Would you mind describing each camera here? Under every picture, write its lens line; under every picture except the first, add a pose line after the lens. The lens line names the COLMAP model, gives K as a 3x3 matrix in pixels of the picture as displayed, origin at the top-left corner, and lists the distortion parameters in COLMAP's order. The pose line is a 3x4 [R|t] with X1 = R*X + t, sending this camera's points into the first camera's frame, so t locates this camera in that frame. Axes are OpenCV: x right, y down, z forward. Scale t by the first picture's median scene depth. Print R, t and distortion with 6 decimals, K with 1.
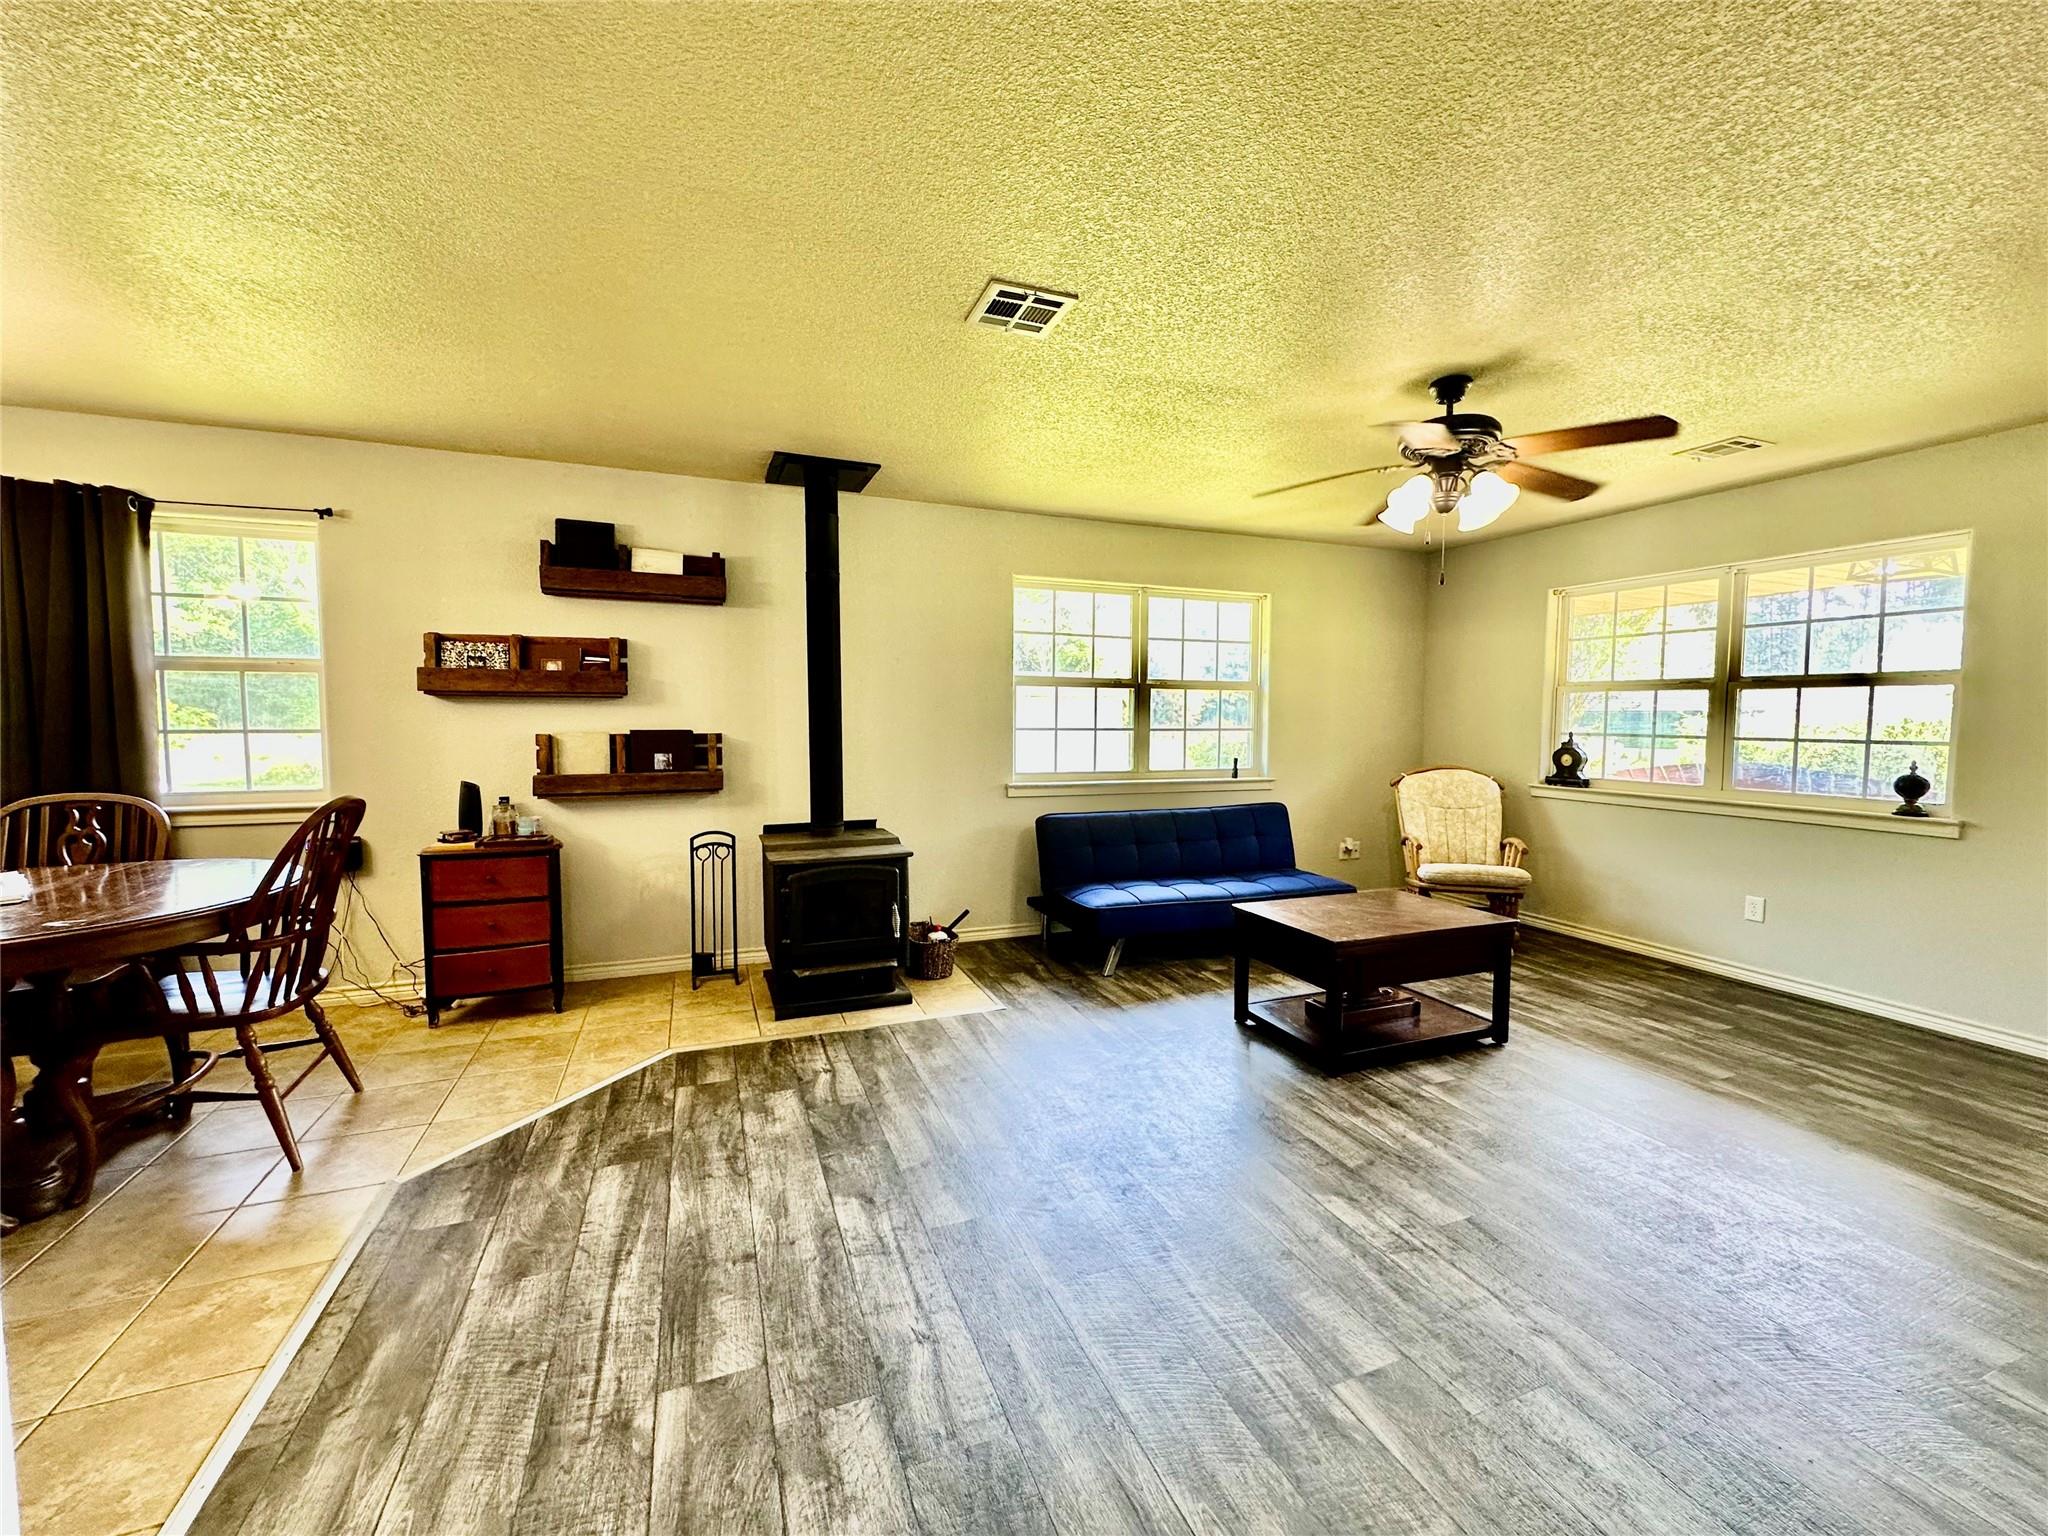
lens RADIAL K [[818.8, 0, 1023.2], [0, 818.8, 767.8], [0, 0, 1]] dist [-0.003326, -0.000098]
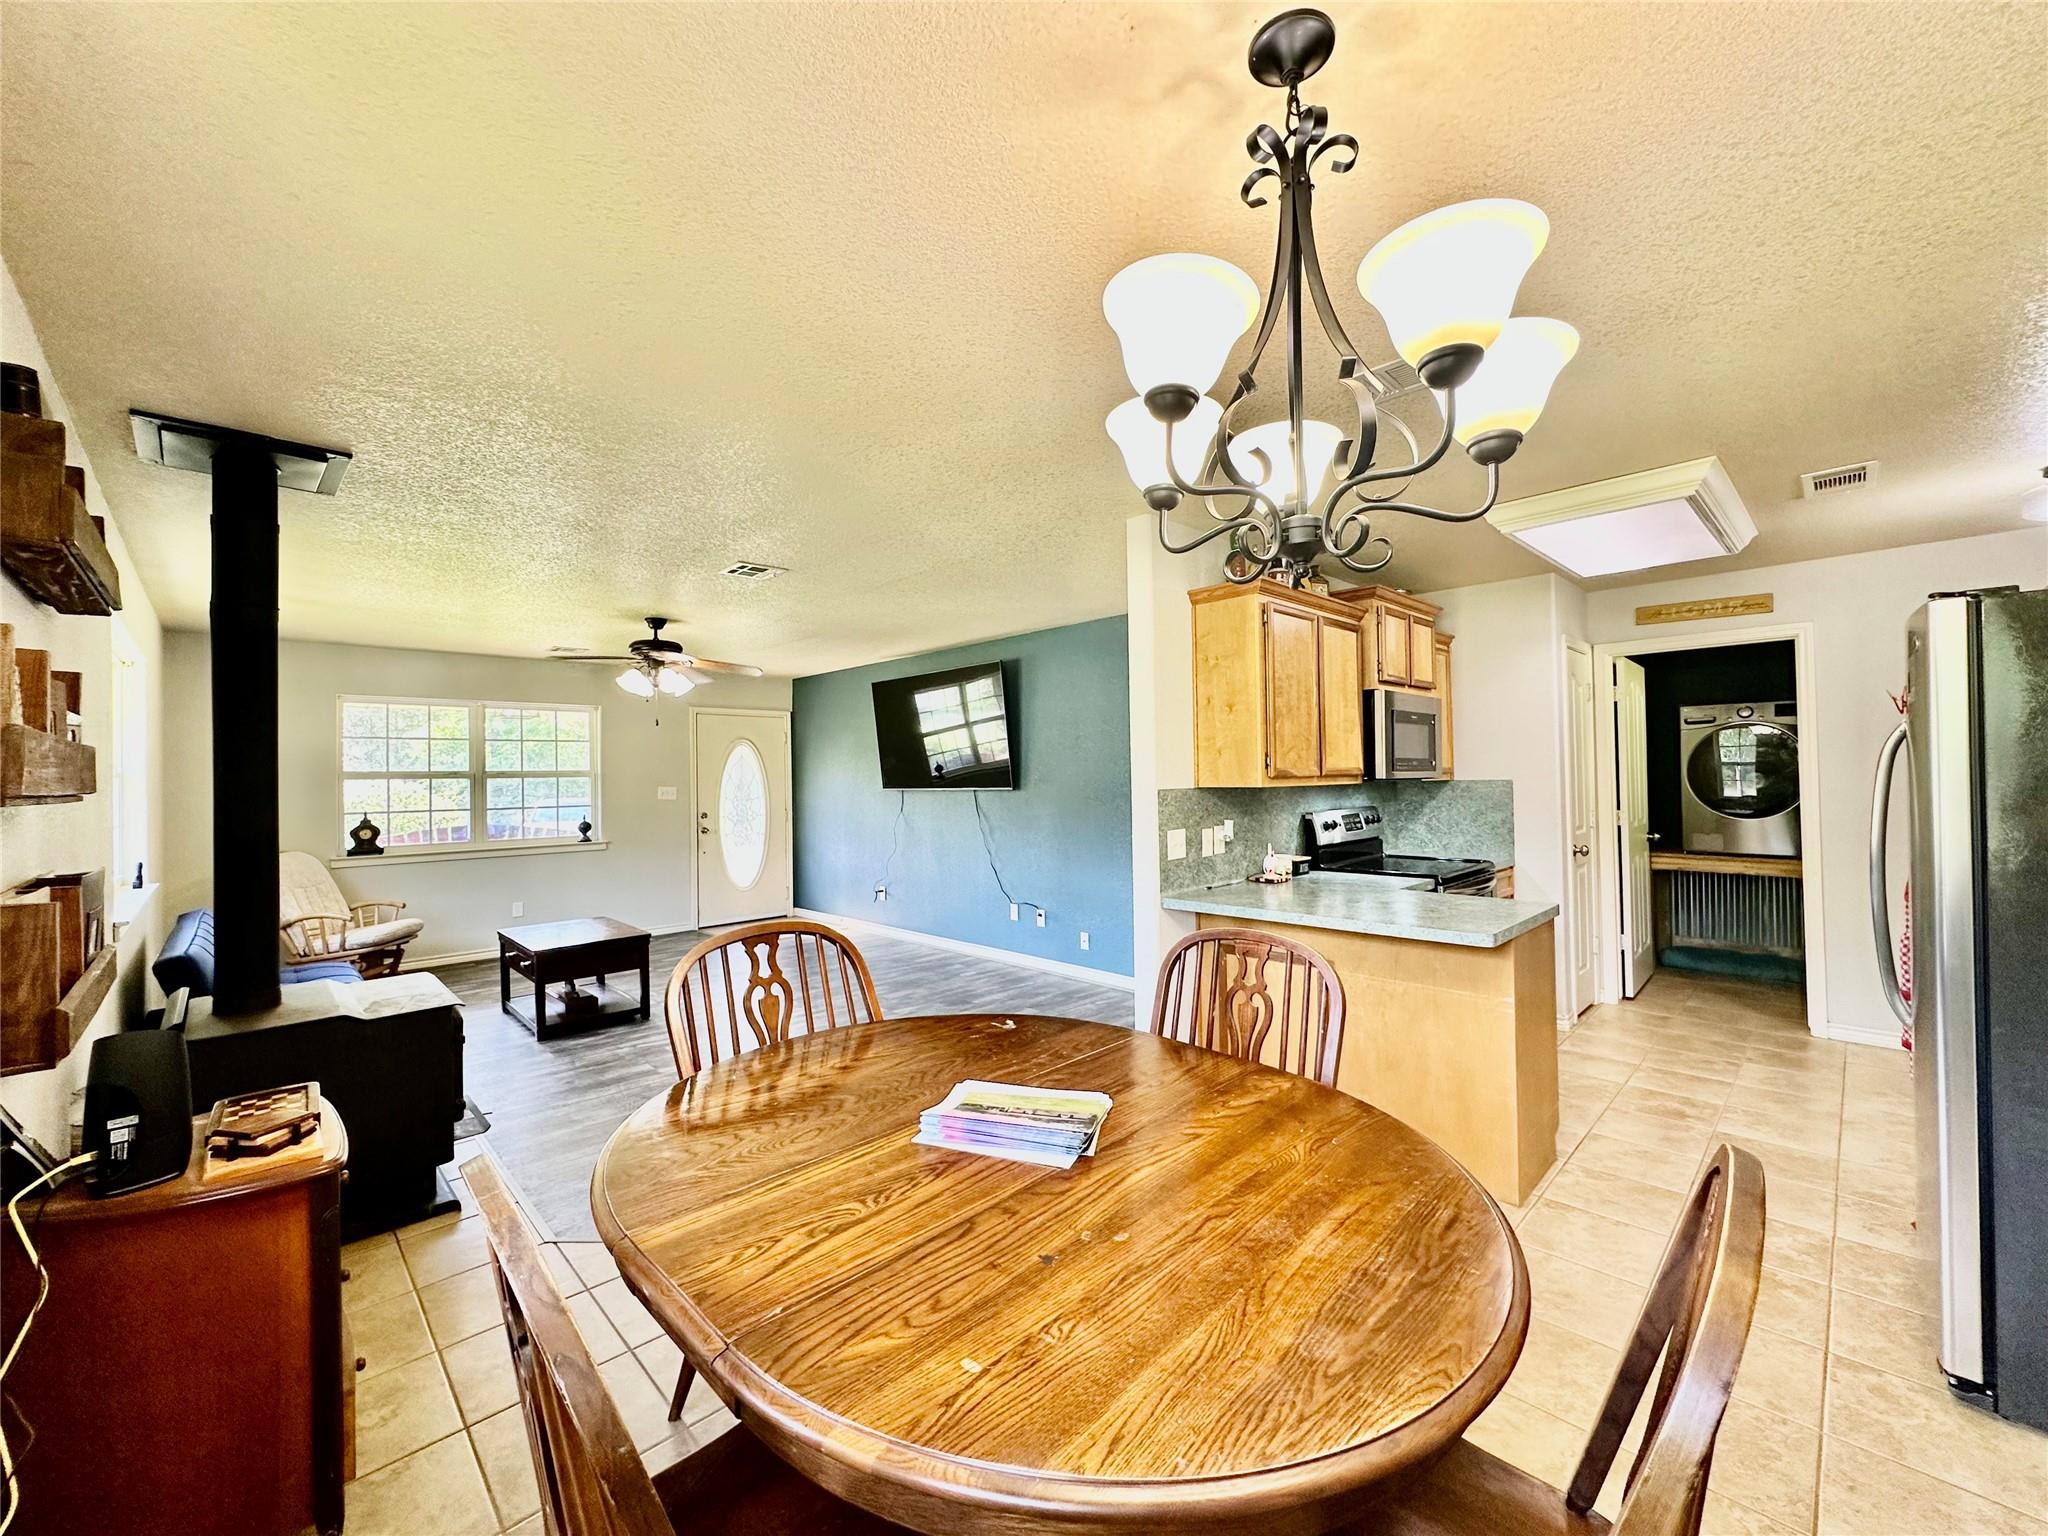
lens RADIAL K [[818.8, 0, 1028.3], [0, 818.8, 766.9], [0, 0, 1]] dist [-0.003326, -0.000098]
pose [[-0.386235, 0.011716, 0.922326, -1.087127], [0.074704, 0.997032, 0.018618, -0.073960], [-0.919370, 0.076093, -0.385964, 0.680786]]
